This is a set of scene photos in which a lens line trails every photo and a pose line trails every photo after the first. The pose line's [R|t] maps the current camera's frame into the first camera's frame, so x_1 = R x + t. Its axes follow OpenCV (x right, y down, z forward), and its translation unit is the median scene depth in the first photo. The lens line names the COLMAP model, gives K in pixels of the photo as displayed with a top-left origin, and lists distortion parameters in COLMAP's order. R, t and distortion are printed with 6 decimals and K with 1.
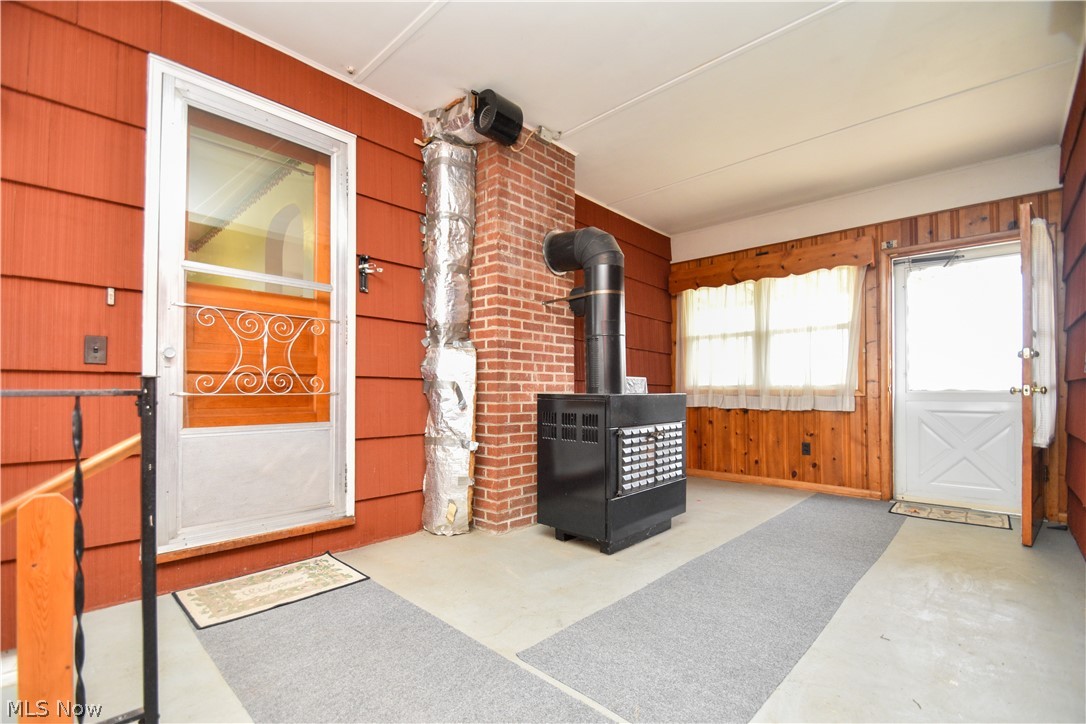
lens RADIAL K [[480.1, 0, 542.2], [0, 480.1, 393.1], [0, 0, 1]] dist [0.003053, -0.014538]
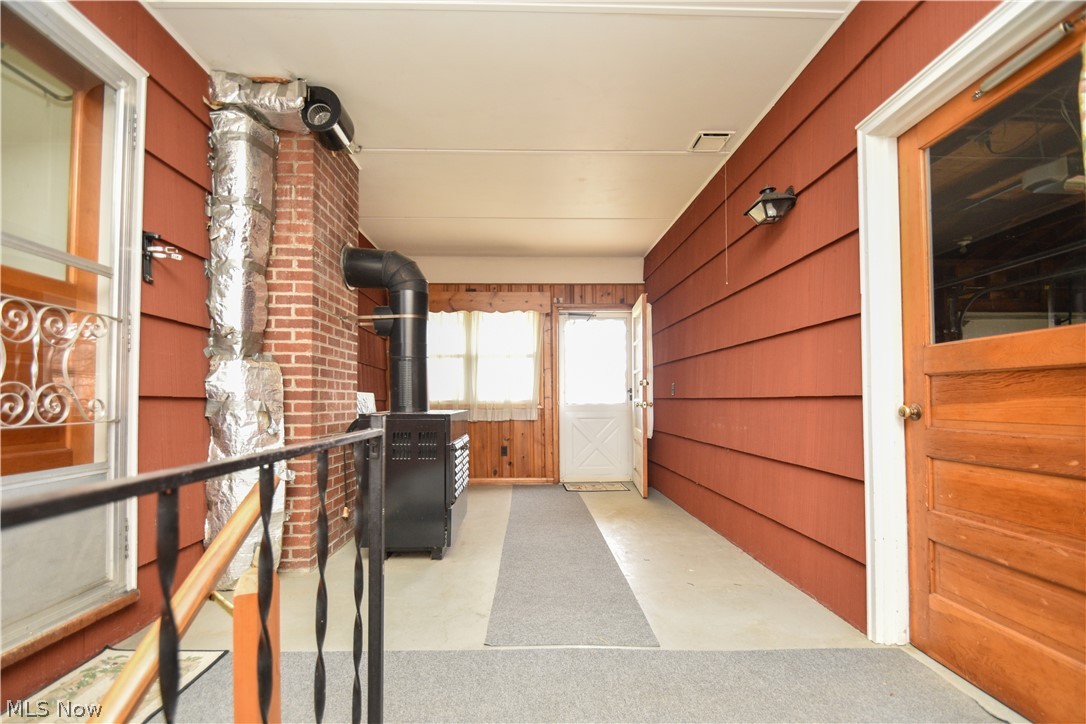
lens RADIAL K [[488.7, 0, 542.6], [0, 488.7, 398.5], [0, 0, 1]] dist [0.000695, -0.015957]
pose [[0.702293, -0.001913, 0.711885, -0.429664], [0.008680, 0.999945, -0.005876, -0.019809], [-0.711835, 0.010305, 0.702272, 0.041602]]
